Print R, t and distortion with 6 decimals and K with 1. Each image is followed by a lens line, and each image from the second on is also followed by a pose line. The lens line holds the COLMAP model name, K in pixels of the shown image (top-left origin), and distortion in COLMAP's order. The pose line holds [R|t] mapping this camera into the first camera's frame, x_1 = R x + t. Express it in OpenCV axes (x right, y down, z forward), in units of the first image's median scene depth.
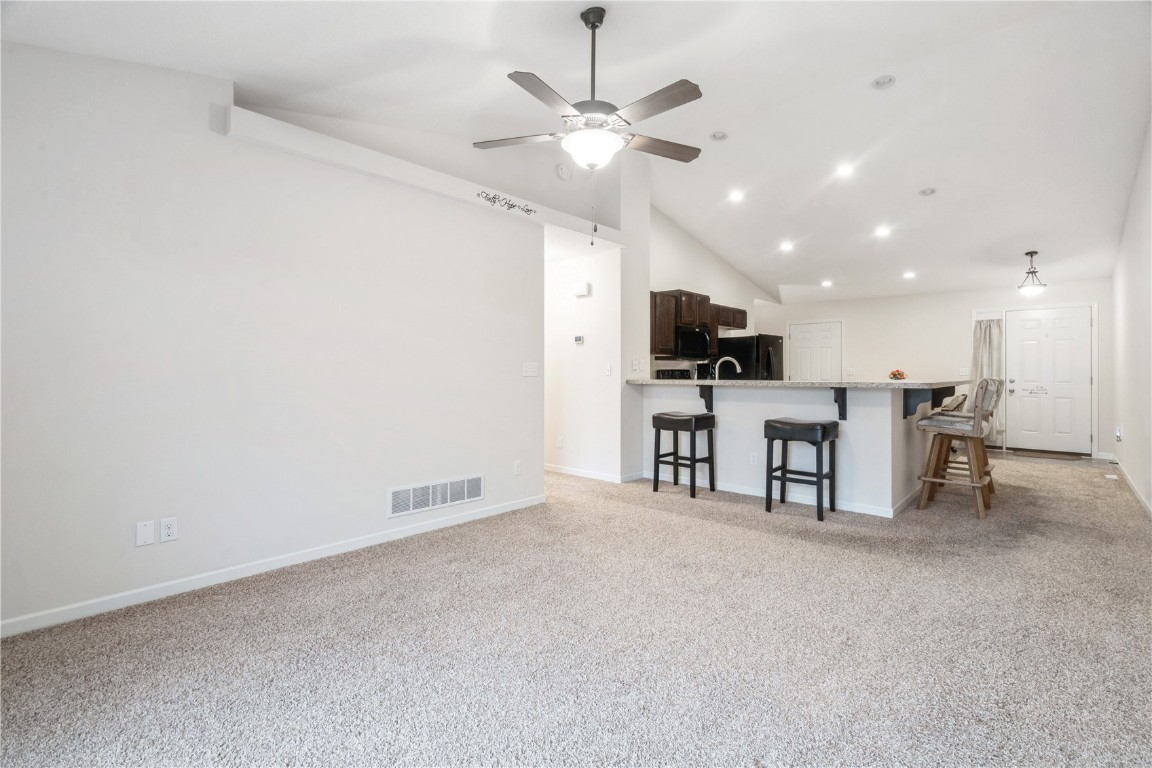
lens RADIAL K [[521.5, 0, 577.4], [0, 521.5, 372.9], [0, 0, 1]] dist [-0.000493, 0.000201]
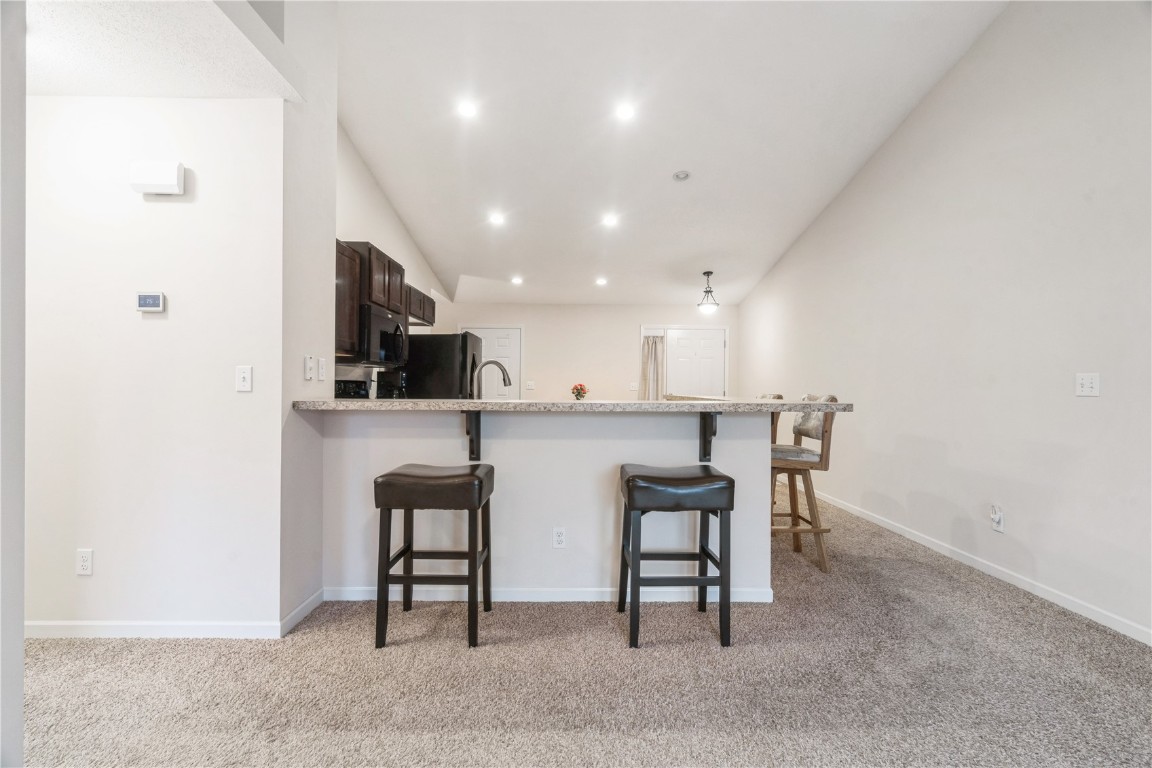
lens RADIAL K [[515.1, 0, 574.5], [0, 515.1, 387.5], [0, 0, 1]] dist [-0.000948, -0.000158]
pose [[0.728048, 0.002804, 0.685520, -0.028092], [-0.005230, 0.999985, 0.001465, -0.000951], [-0.685506, -0.004652, 0.728052, 0.432628]]
